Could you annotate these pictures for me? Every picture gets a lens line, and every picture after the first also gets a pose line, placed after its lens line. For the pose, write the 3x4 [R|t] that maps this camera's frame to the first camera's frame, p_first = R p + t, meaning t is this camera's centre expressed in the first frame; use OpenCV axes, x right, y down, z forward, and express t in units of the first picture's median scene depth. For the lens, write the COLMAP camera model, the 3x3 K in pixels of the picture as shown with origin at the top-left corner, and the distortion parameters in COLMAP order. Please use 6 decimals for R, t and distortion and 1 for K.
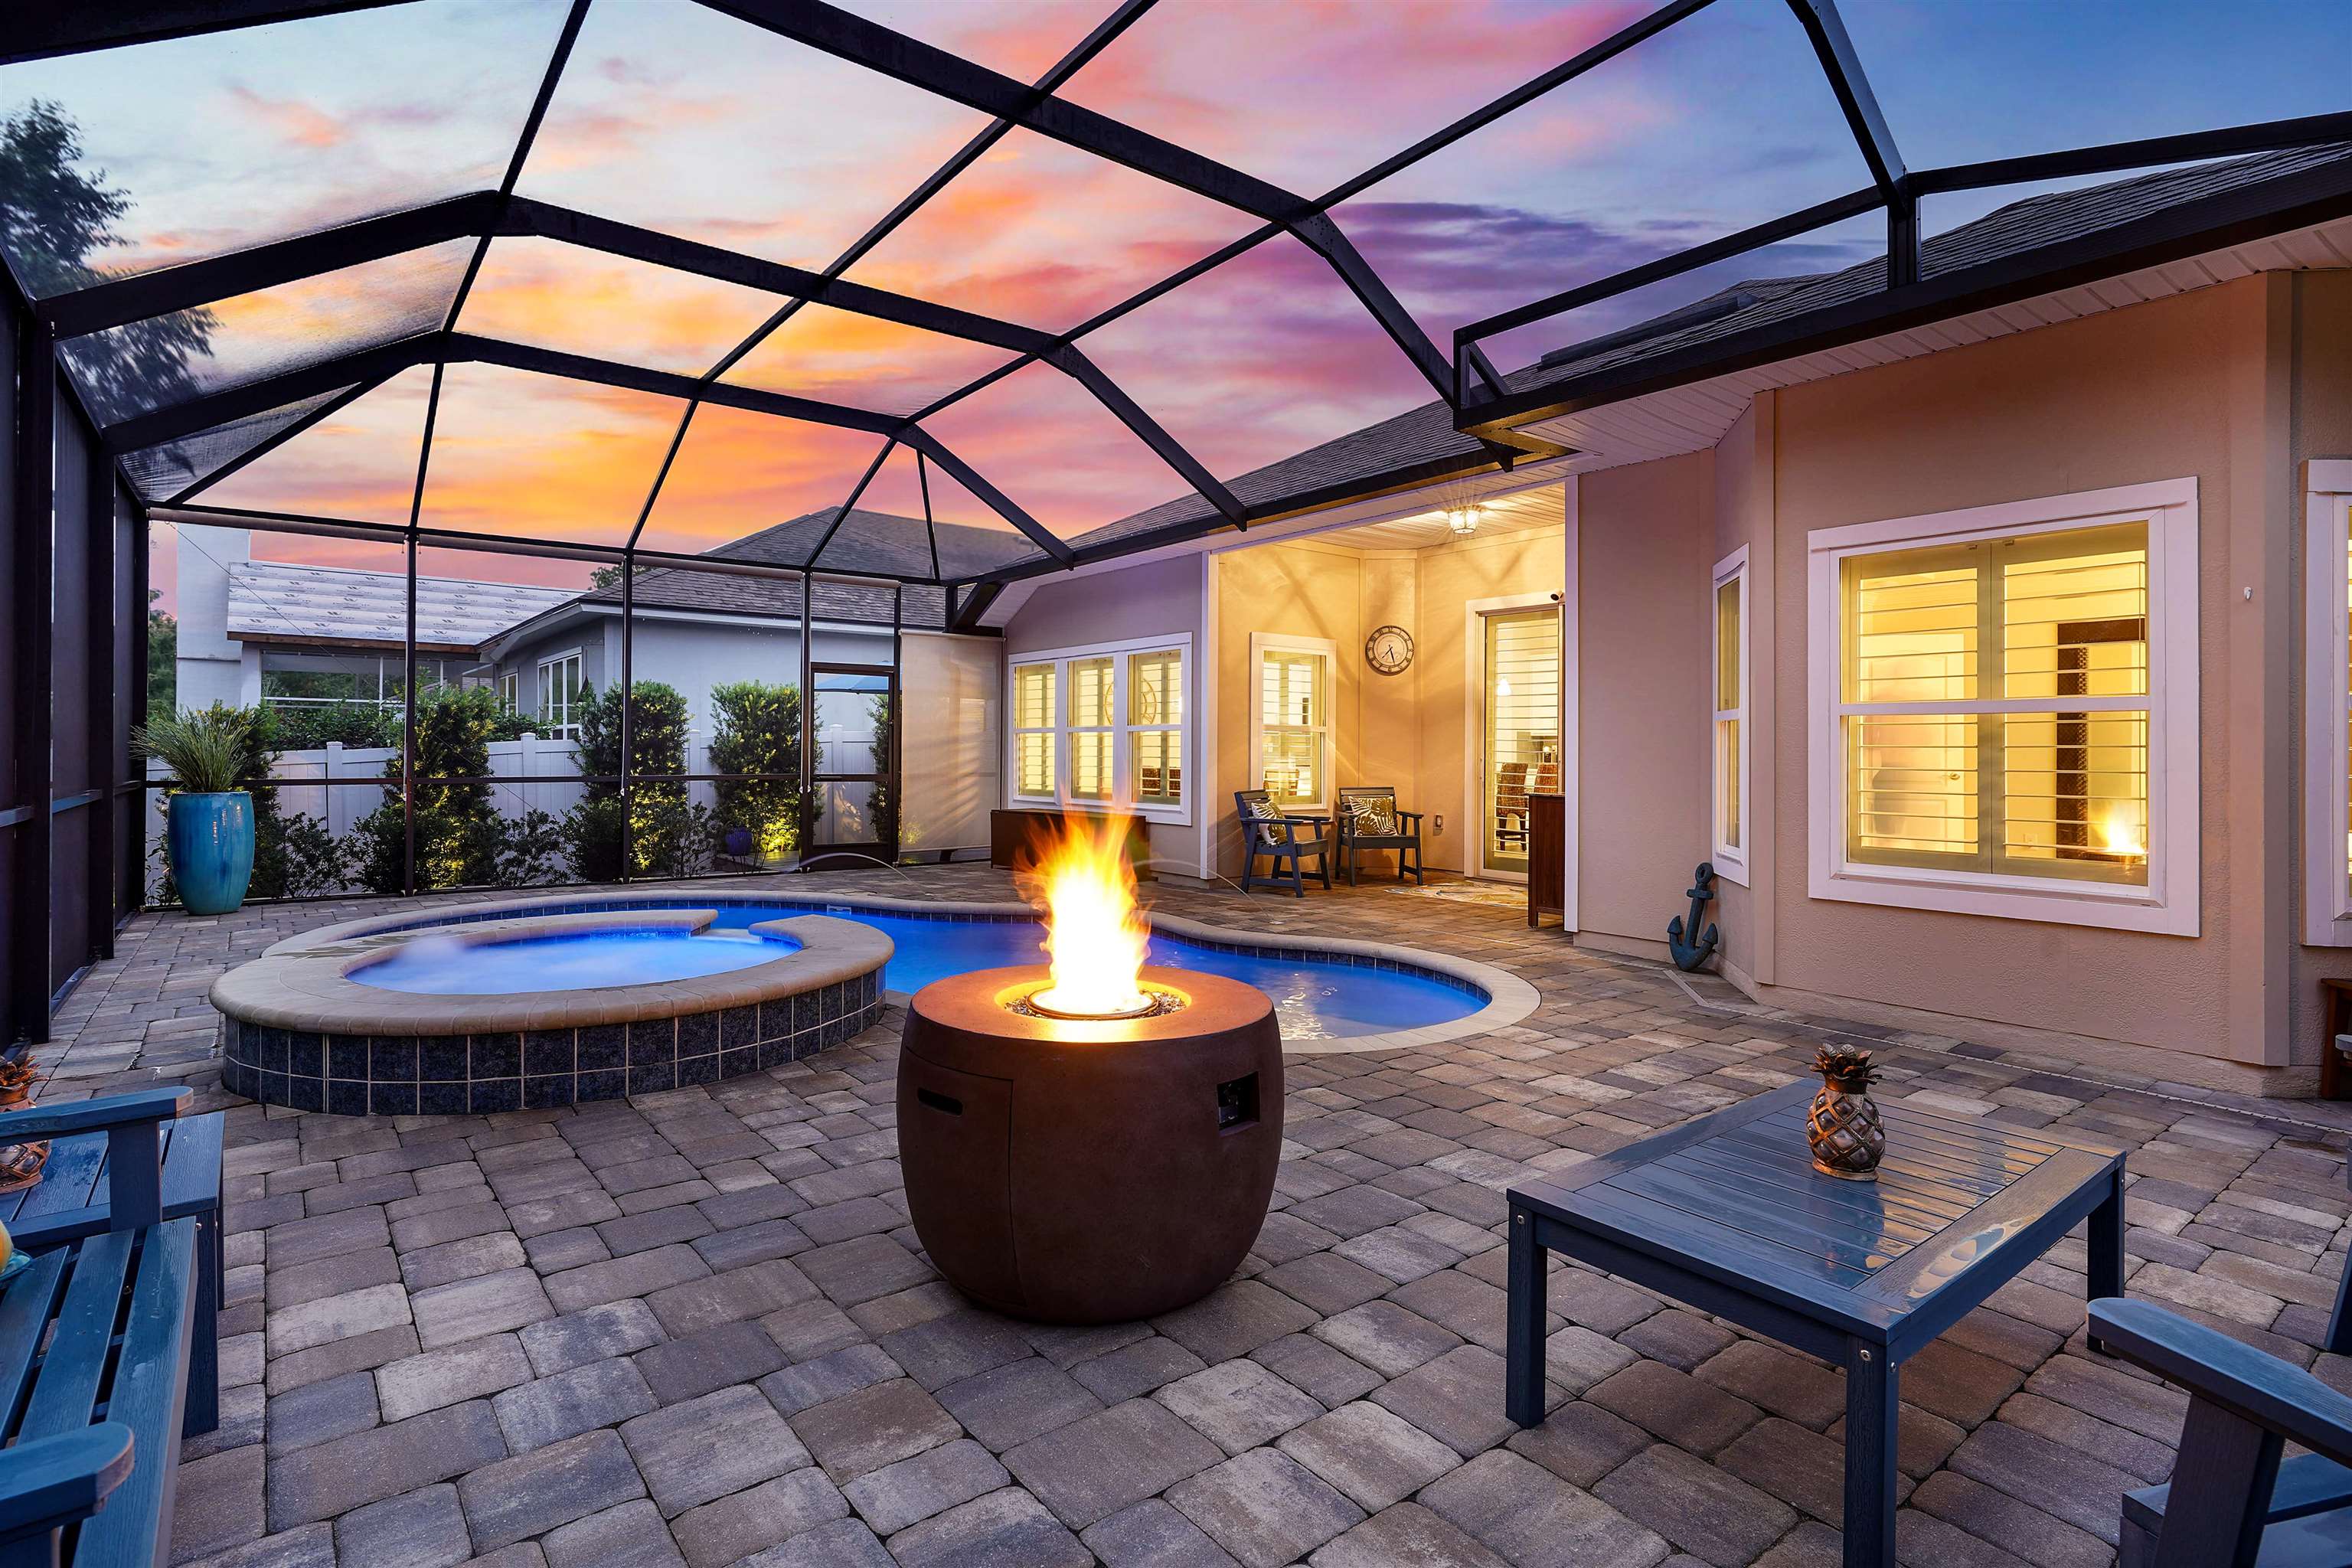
lens RADIAL K [[1118.5, 0, 1164.4], [0, 1118.5, 756.1], [0, 0, 1]] dist [-0.013946, -0.000228]
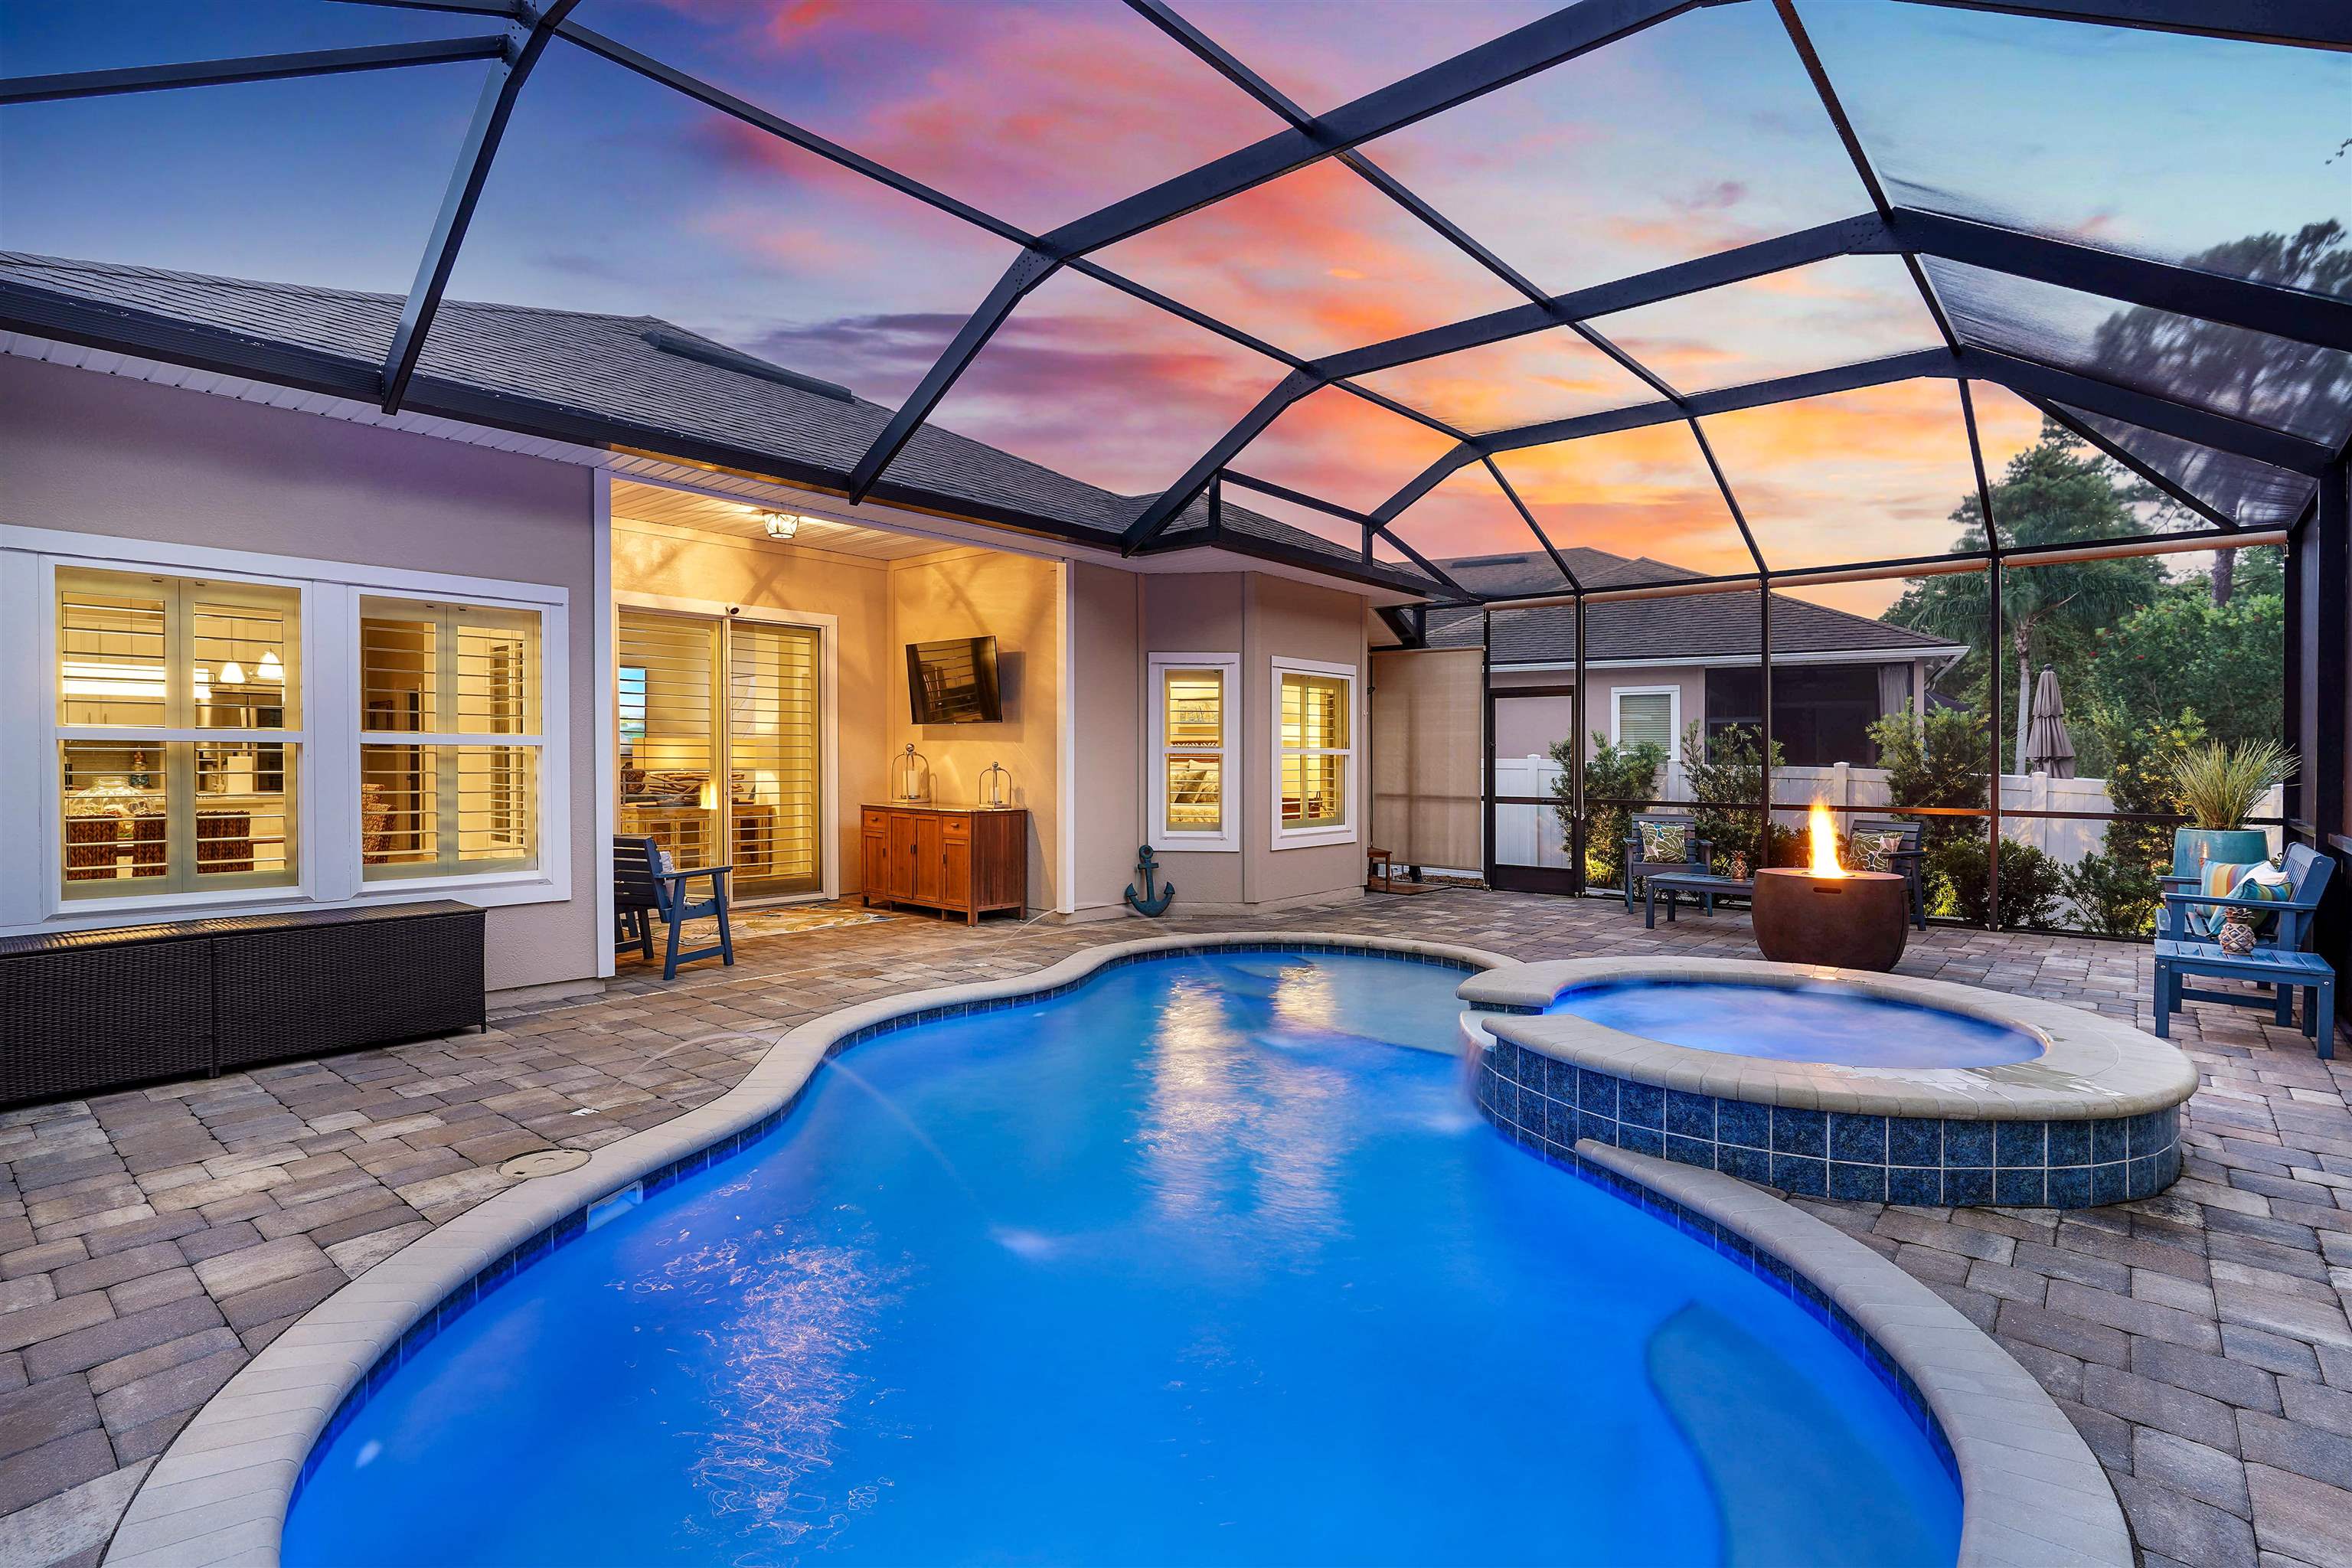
lens RADIAL K [[1118.5, 0, 1164.4], [0, 1118.5, 756.1], [0, 0, 1]] dist [-0.013946, -0.000228]
pose [[-0.185237, -0.001912, 0.982692, -0.583793], [0.000395, 0.999998, 0.002020, -0.016759], [-0.982694, 0.000762, -0.185235, 0.717072]]
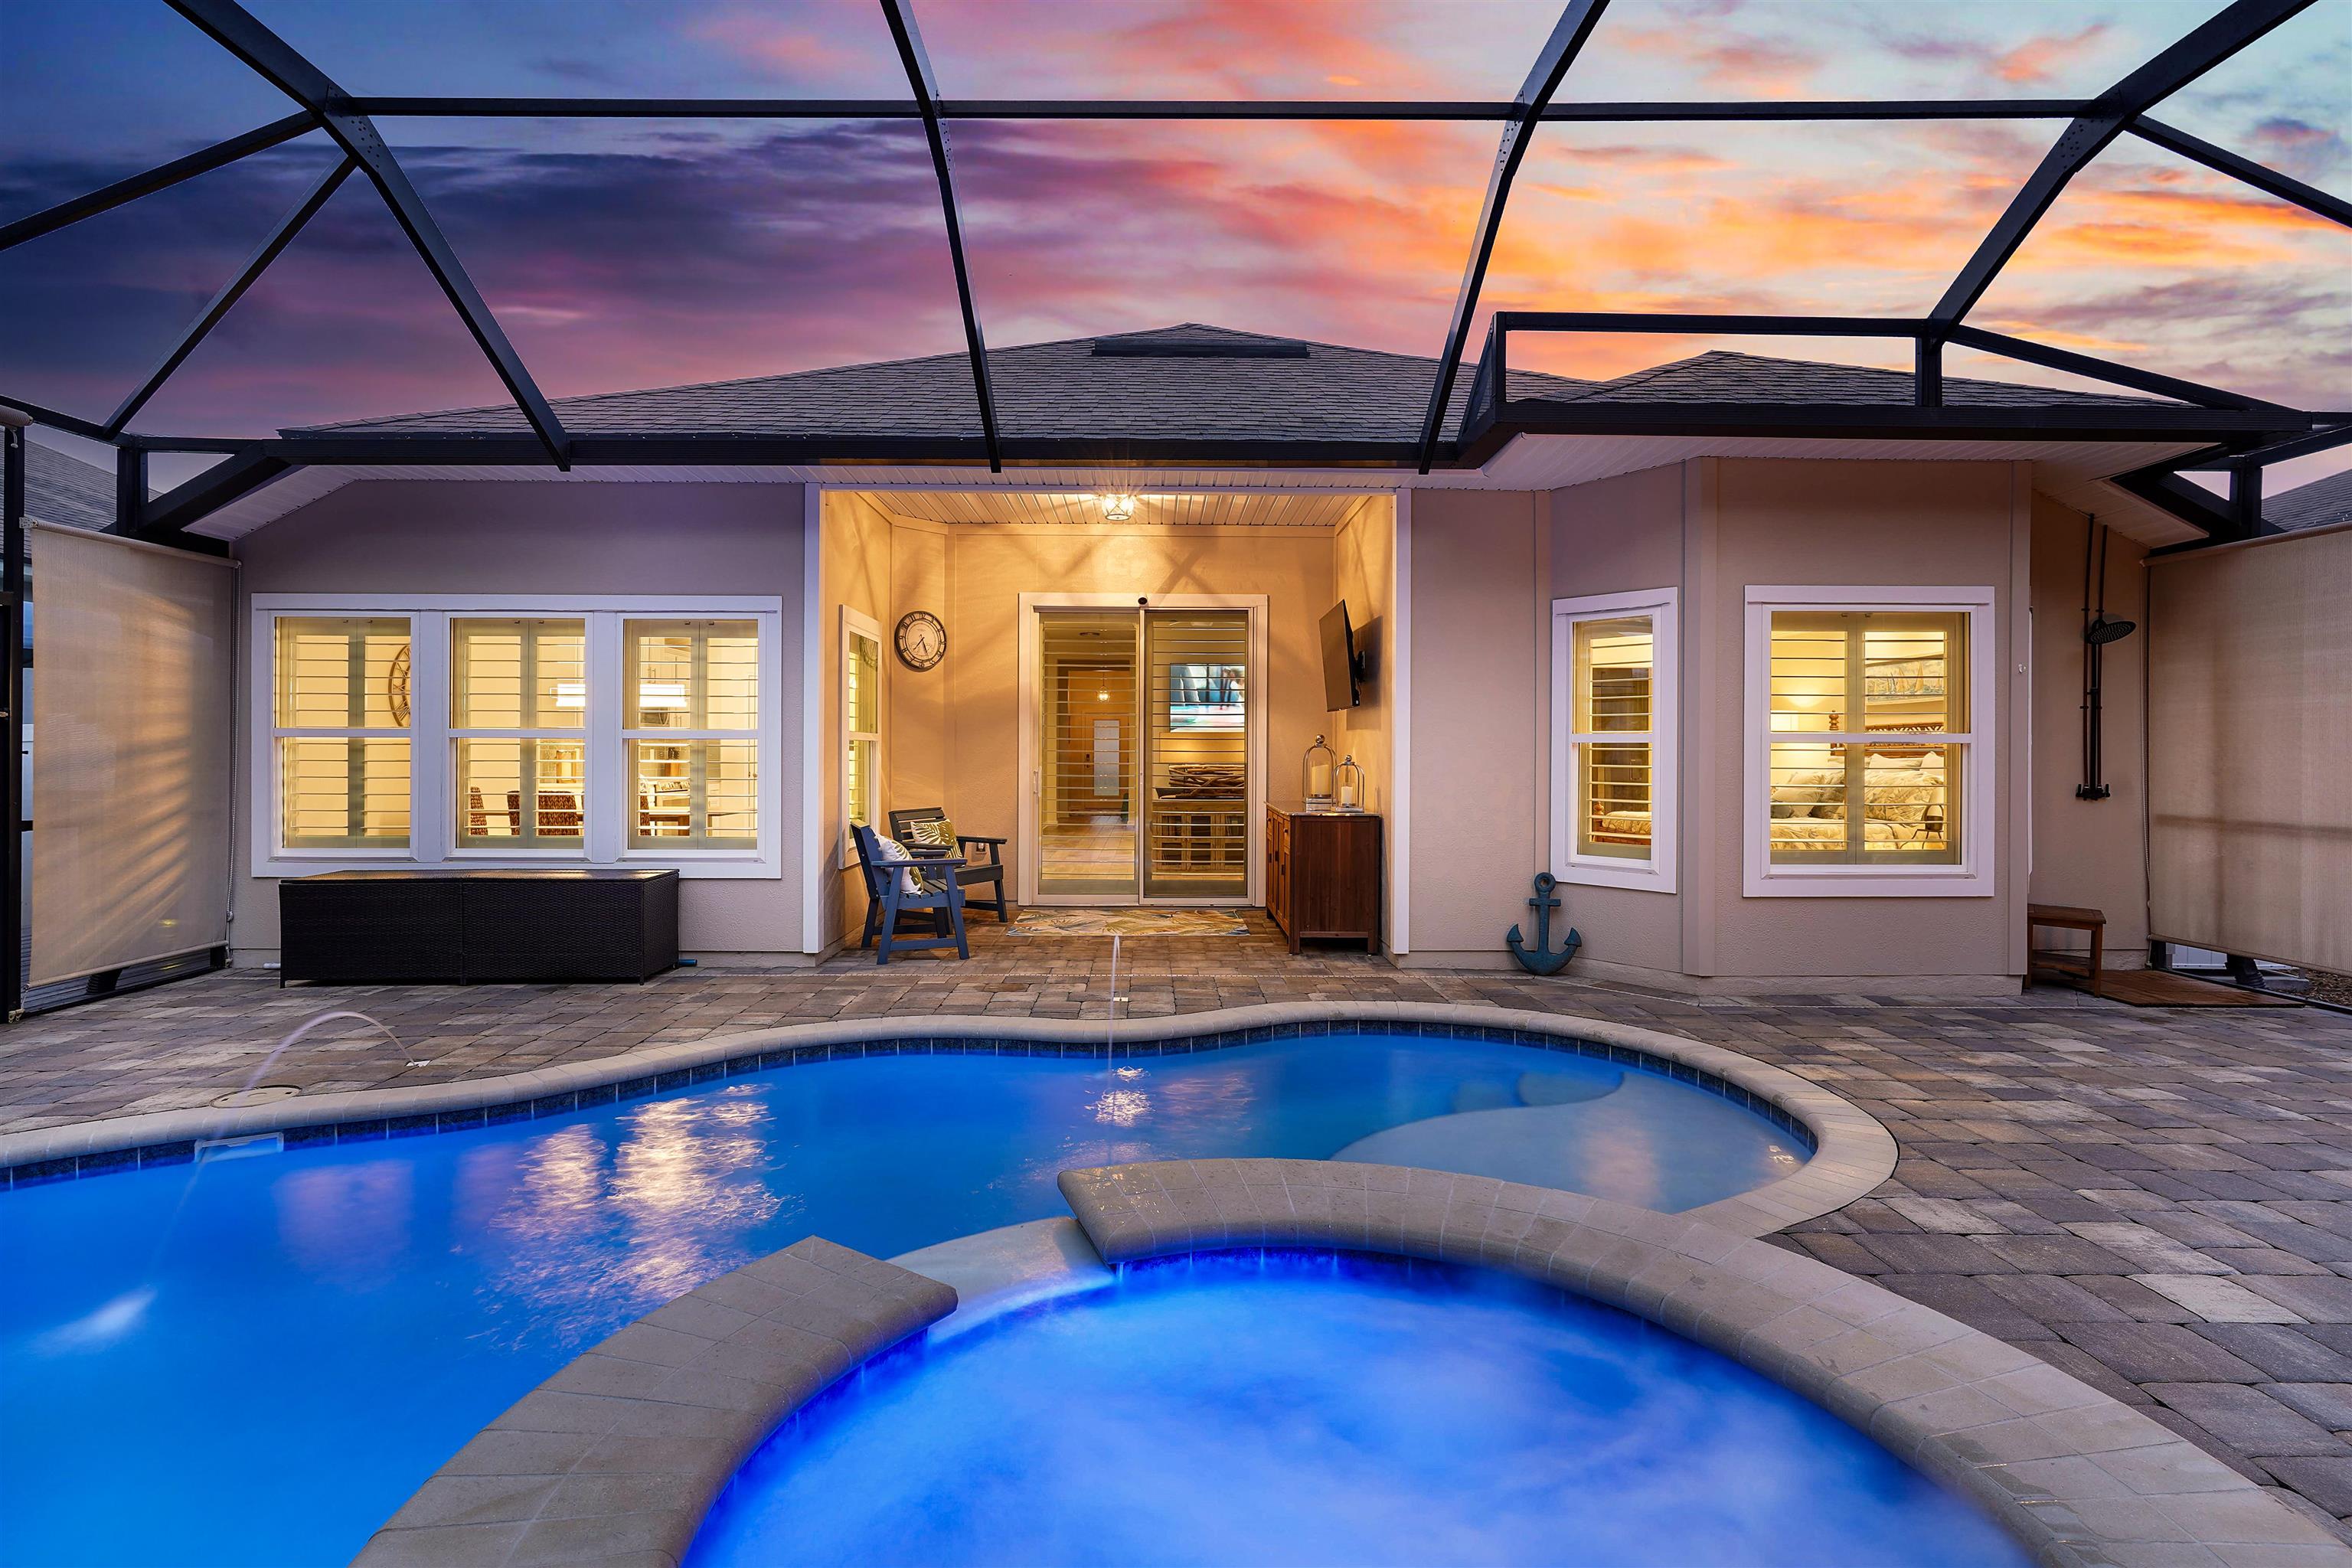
lens RADIAL K [[1118.5, 0, 1164.4], [0, 1118.5, 756.1], [0, 0, 1]] dist [-0.013946, -0.000228]
pose [[0.609165, -0.005299, 0.793026, -0.340908], [0.003317, 0.999986, 0.004134, -0.013402], [-0.793036, 0.000112, 0.609174, 0.360743]]
